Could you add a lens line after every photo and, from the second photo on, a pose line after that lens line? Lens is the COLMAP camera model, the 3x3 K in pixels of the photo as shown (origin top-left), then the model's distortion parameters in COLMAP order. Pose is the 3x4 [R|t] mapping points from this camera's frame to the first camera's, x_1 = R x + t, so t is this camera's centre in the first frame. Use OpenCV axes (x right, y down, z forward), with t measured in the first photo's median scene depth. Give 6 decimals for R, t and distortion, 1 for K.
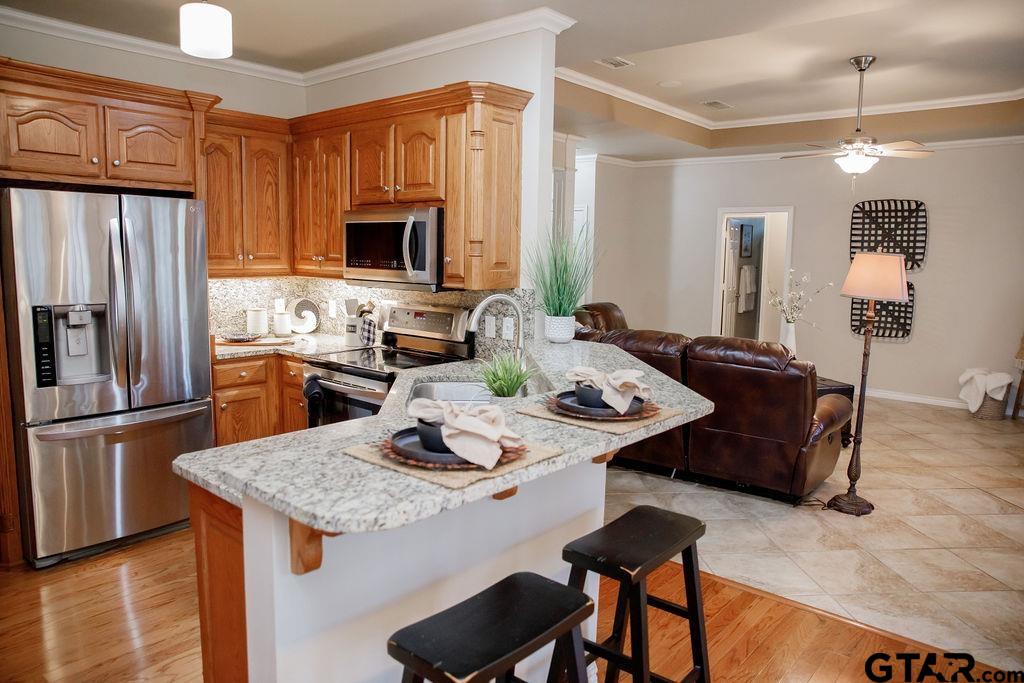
lens RADIAL K [[713.9, 0, 493.5], [0, 713.9, 342.3], [0, 0, 1]] dist [-0.104939, 0.088220]
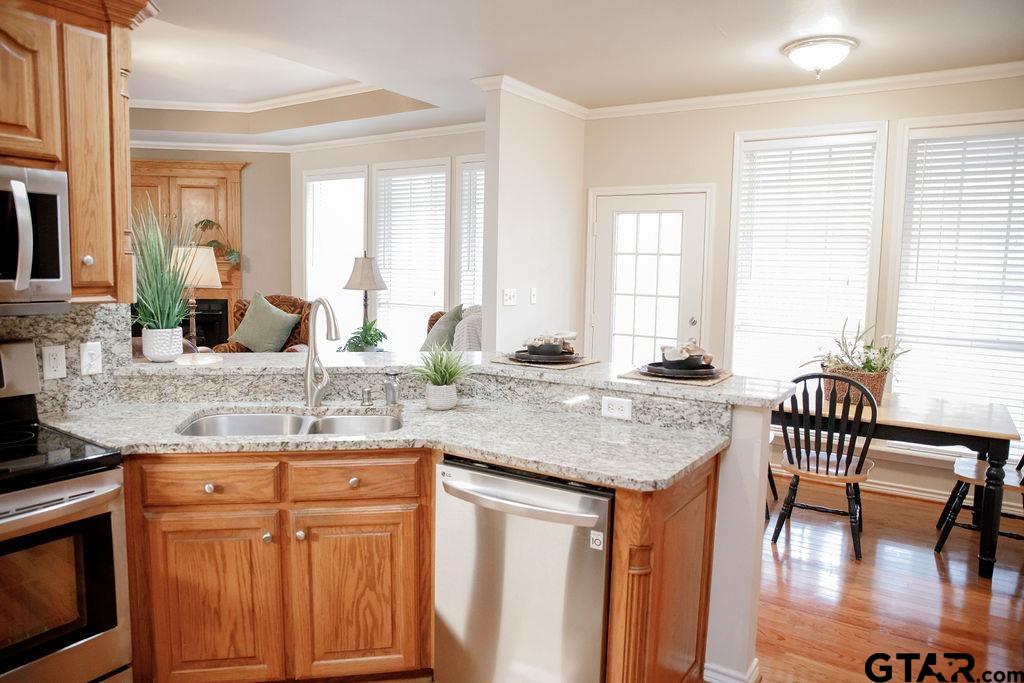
lens RADIAL K [[713.9, 0, 509.1], [0, 713.9, 339.1], [0, 0, 1]] dist [-0.104939, 0.088220]
pose [[-0.115447, -0.124289, 0.985507, -0.366878], [0.105889, 0.984947, 0.136623, -0.046501], [-0.987654, 0.120127, -0.100548, 0.361044]]
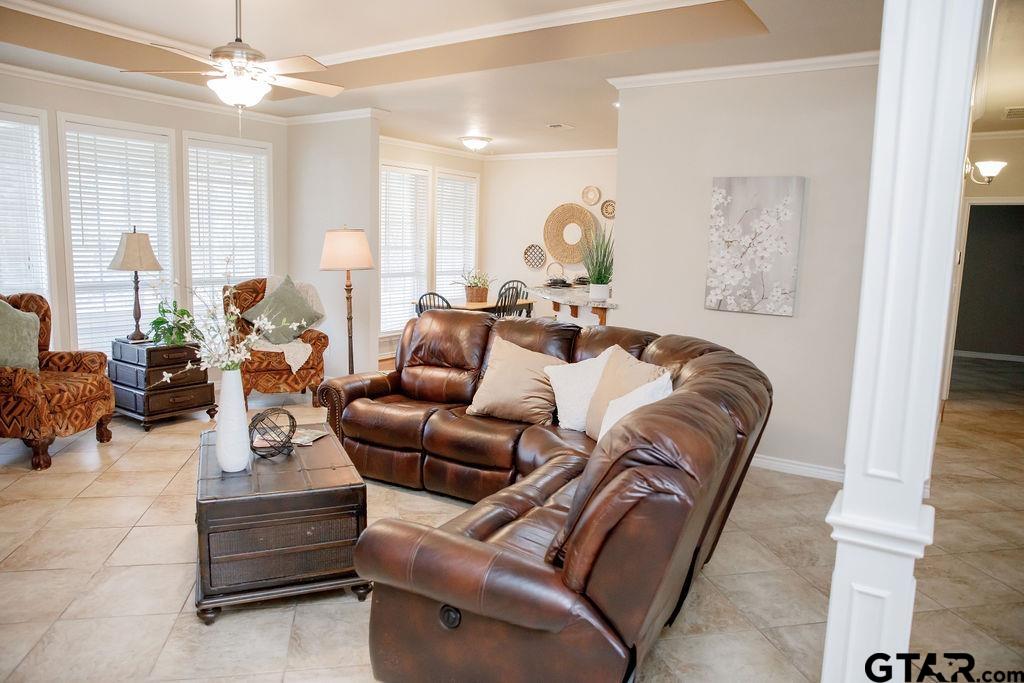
lens RADIAL K [[713.9, 0, 507.5], [0, 713.9, 339.9], [0, 0, 1]] dist [-0.104939, 0.088220]
pose [[-0.990251, -0.025168, -0.137000, 0.259384], [-0.060261, 0.964142, 0.258453, -0.154743], [0.125583, 0.264189, -0.956260, 1.258933]]
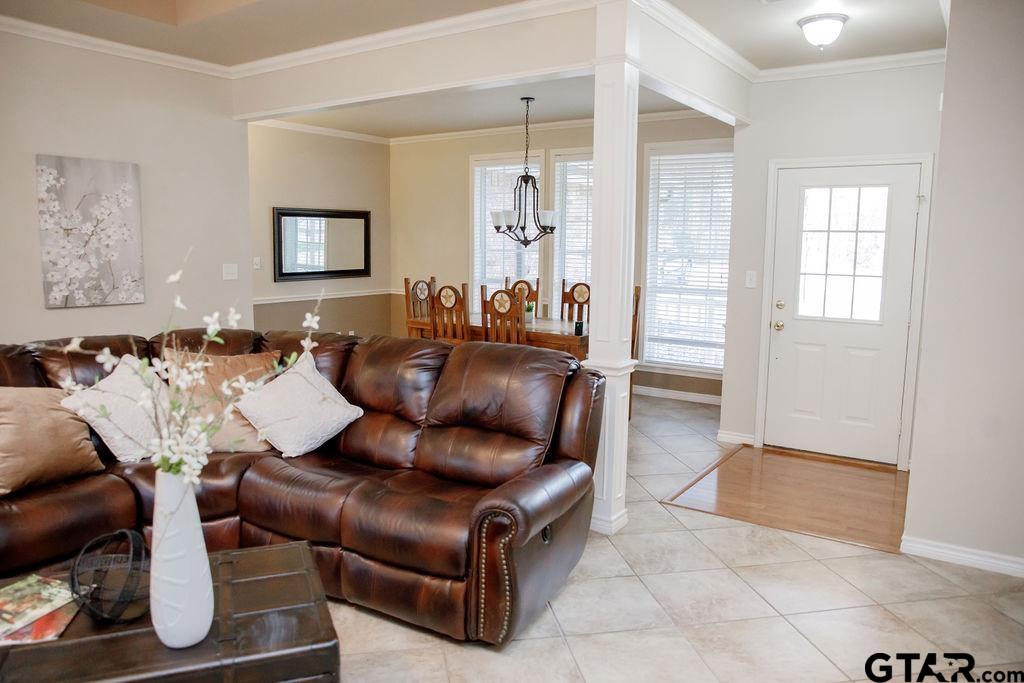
lens RADIAL K [[713.9, 0, 489.8], [0, 713.9, 342.3], [0, 0, 1]] dist [-0.104939, 0.088220]
pose [[0.092308, 0.121246, -0.988321, 0.584544], [-0.138087, 0.984527, 0.107883, -0.102895], [0.986109, 0.126515, 0.107622, 0.921060]]
